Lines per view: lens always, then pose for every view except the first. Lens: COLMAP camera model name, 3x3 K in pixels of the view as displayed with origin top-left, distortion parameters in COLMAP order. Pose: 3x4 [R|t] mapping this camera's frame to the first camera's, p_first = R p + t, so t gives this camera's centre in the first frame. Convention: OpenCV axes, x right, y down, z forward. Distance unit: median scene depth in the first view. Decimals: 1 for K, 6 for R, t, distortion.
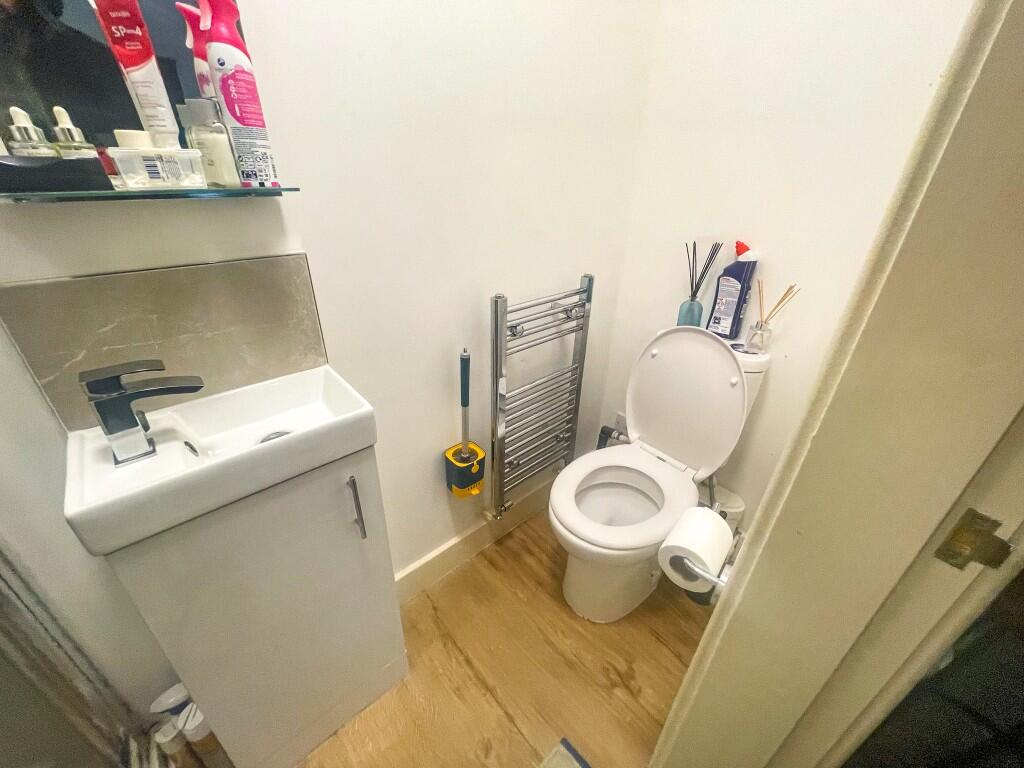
lens RADIAL K [[411.6, 0, 510.4], [0, 411.6, 381.3], [0, 0, 1]] dist [-0.004071, -0.000134]
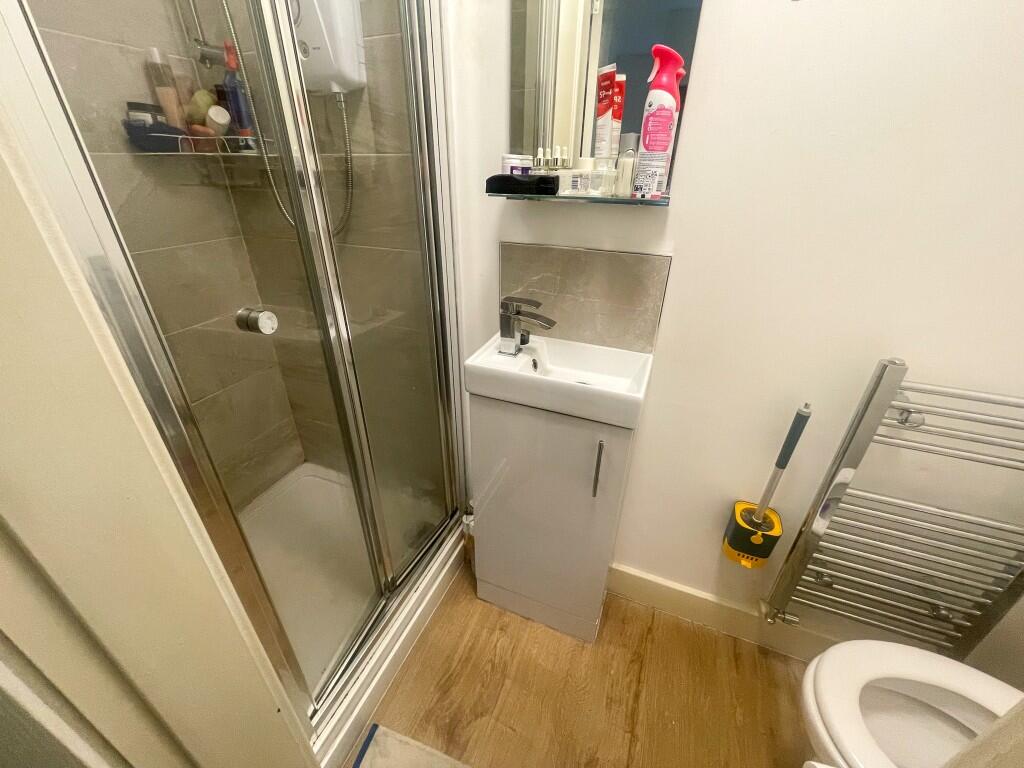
lens RADIAL K [[411.6, 0, 510.4], [0, 411.6, 381.3], [0, 0, 1]] dist [-0.004071, -0.000134]
pose [[0.436586, 0.404351, -0.803675, 0.331627], [-0.422162, 0.880927, 0.213884, -0.053797], [0.794463, 0.245903, 0.555302, 0.079831]]
